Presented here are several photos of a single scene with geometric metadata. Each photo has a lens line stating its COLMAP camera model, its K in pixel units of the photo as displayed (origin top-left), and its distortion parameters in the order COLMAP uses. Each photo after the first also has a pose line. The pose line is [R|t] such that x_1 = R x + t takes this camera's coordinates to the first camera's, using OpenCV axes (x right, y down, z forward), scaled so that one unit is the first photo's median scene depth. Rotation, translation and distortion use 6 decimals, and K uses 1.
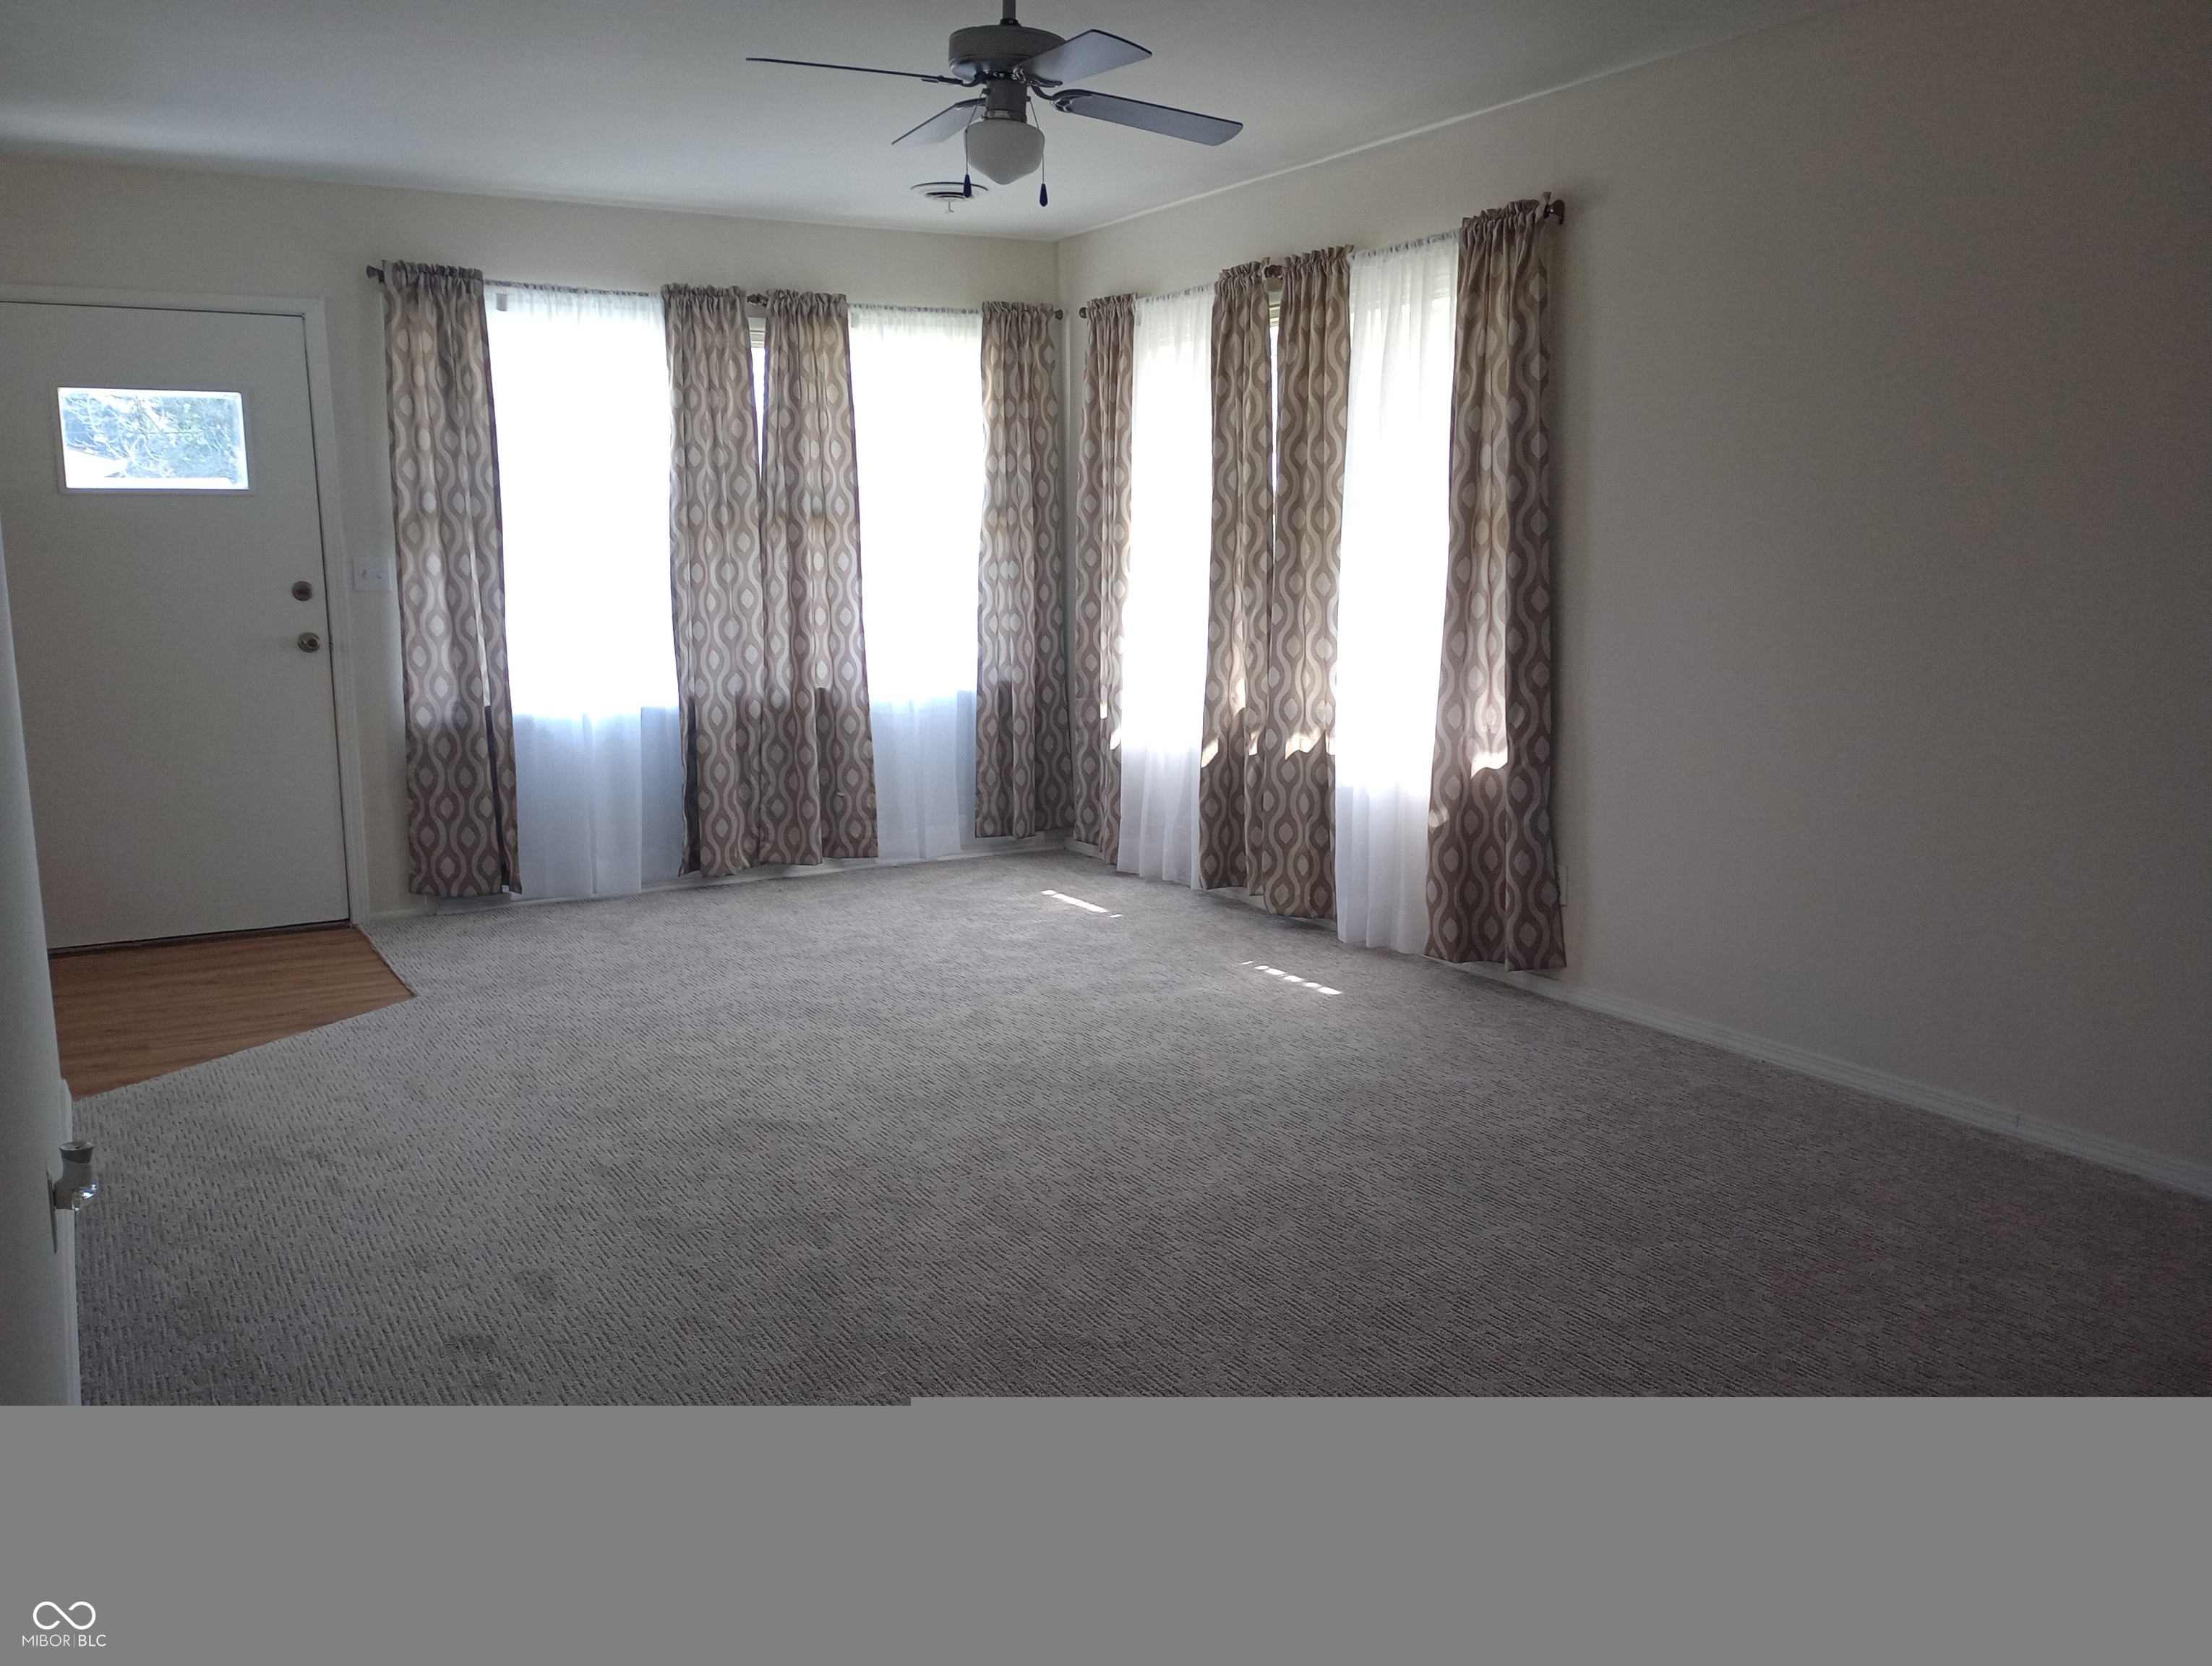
lens RADIAL K [[1835.1, 0, 1103.4], [0, 1835.1, 831.7], [0, 0, 1]] dist [0.054928, -0.068366]
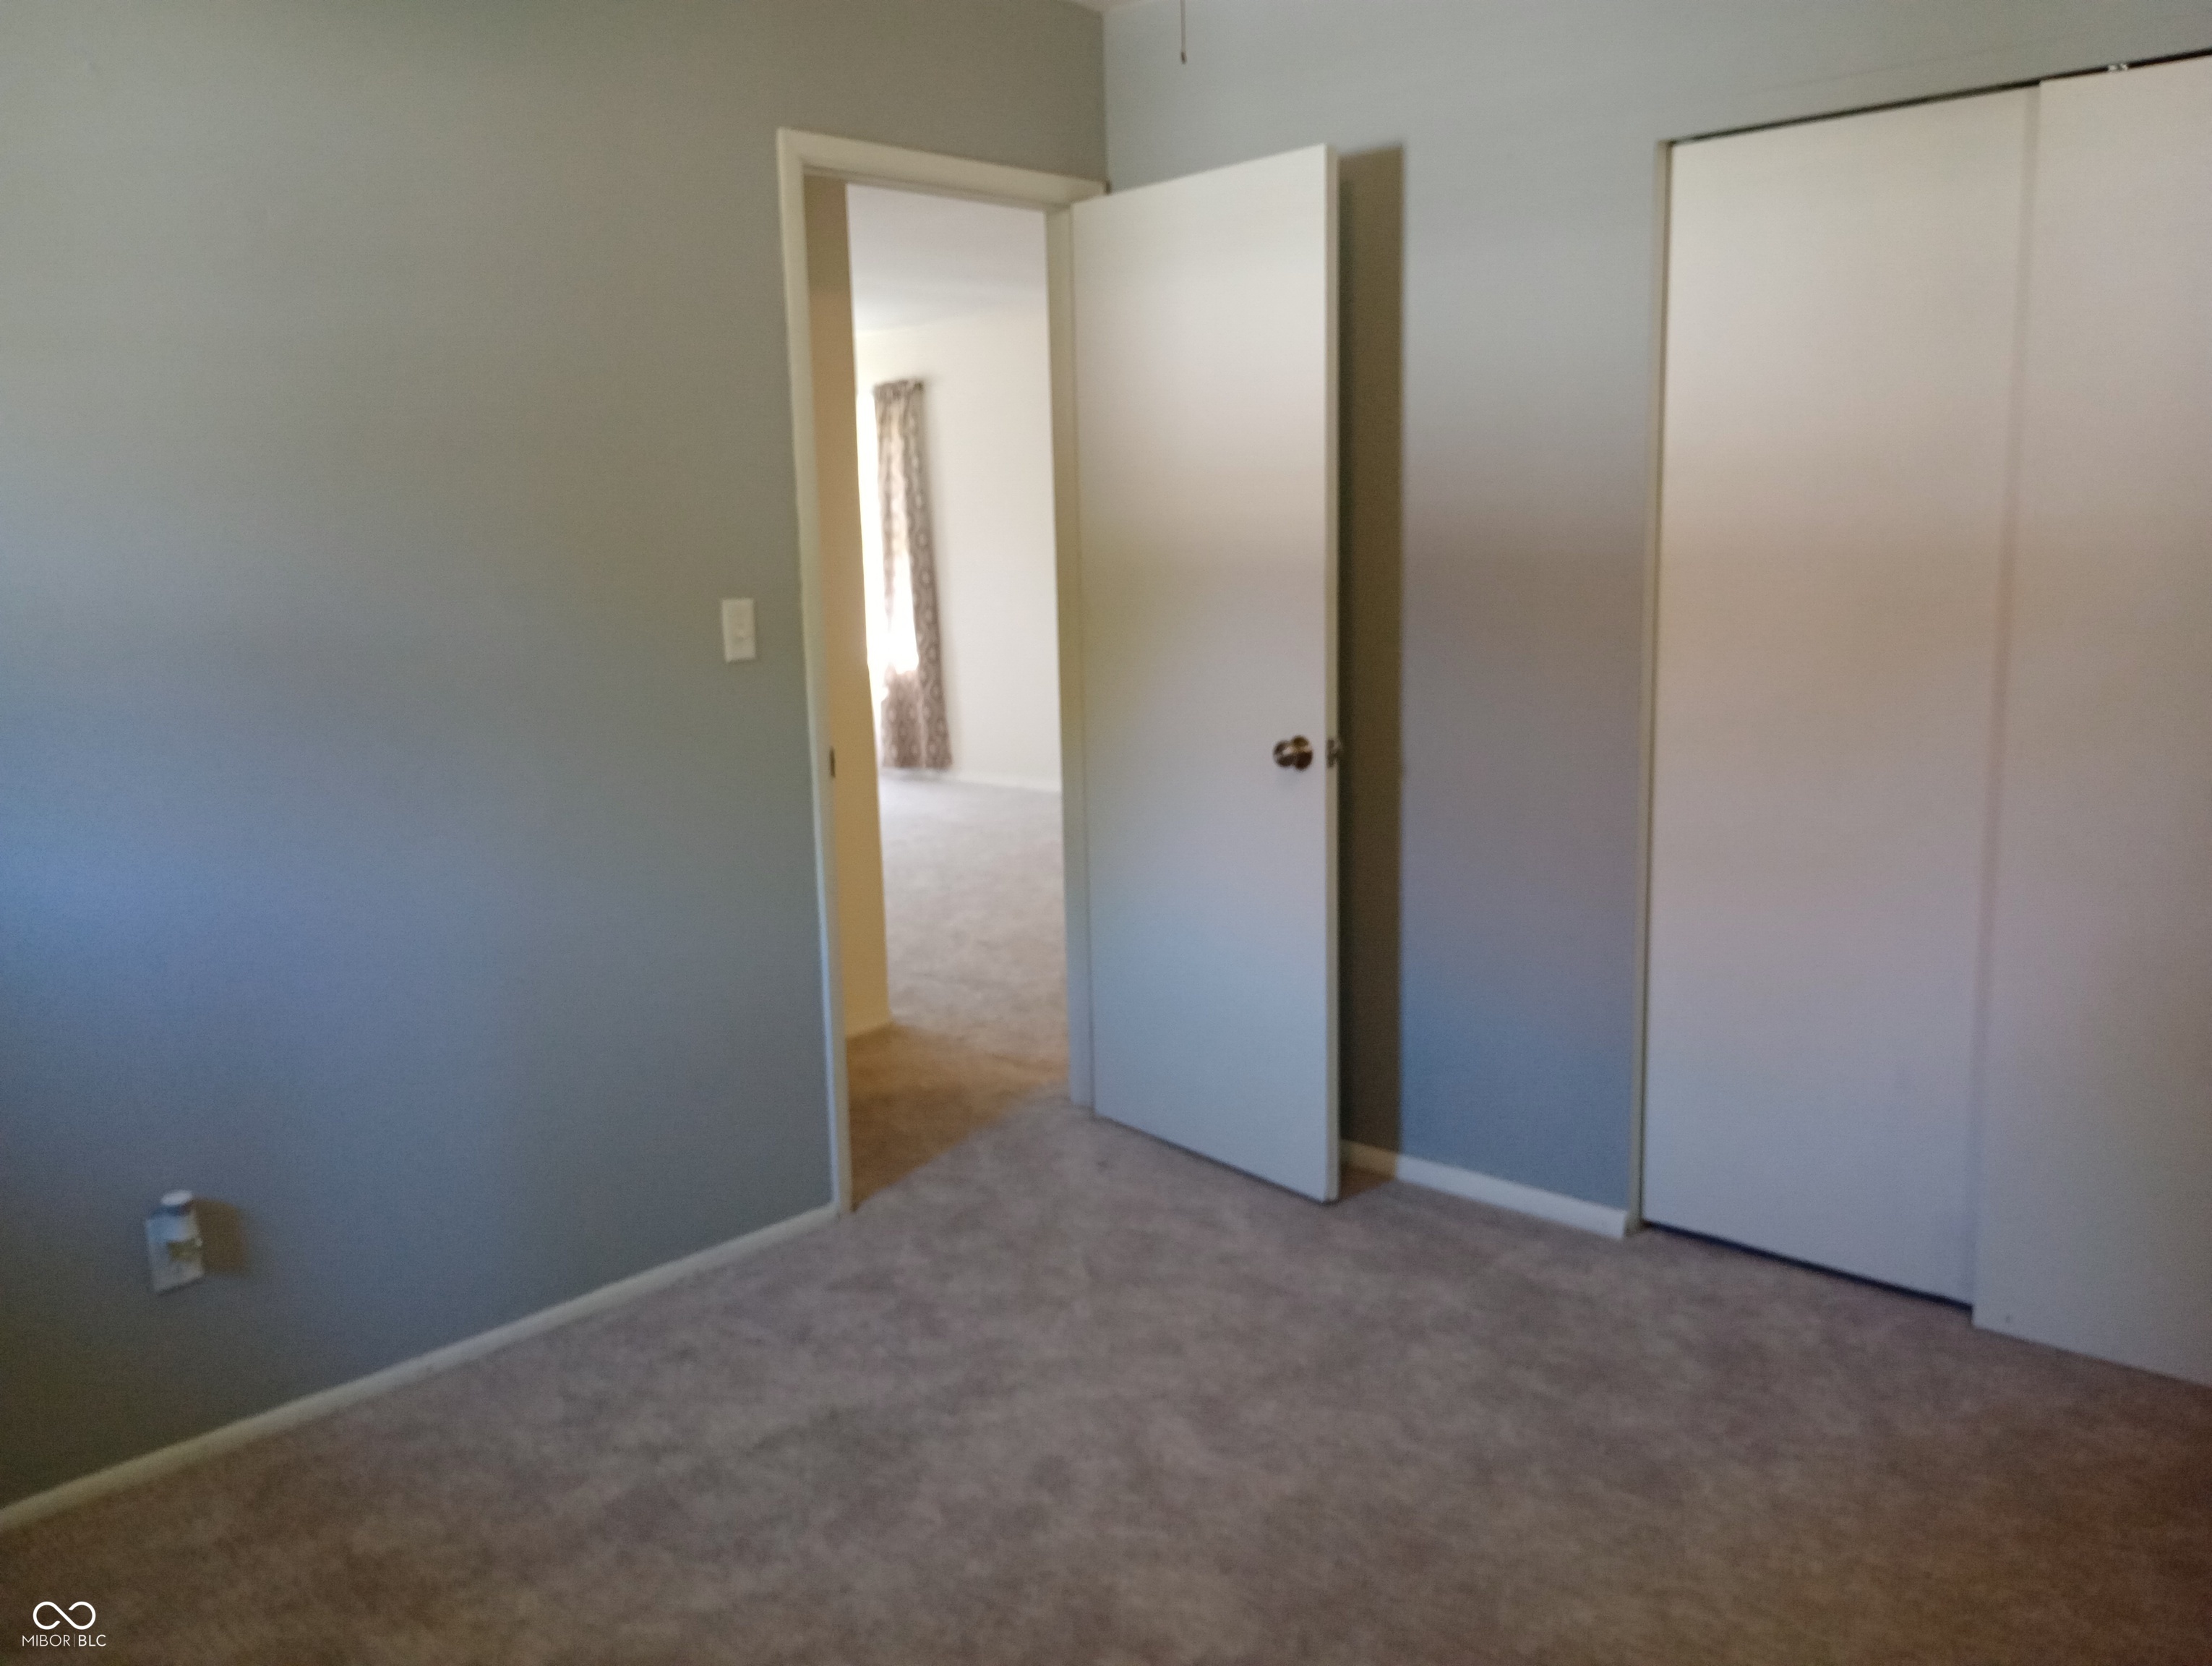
lens RADIAL K [[1835.1, 0, 1106.5], [0, 1835.1, 834.8], [0, 0, 1]] dist [0.054928, -0.068366]
pose [[0.955559, -0.063334, 0.287916, -0.163212], [0.066332, 0.997797, -0.000662, 0.162717], [-0.287240, 0.019731, 0.957655, -0.937379]]
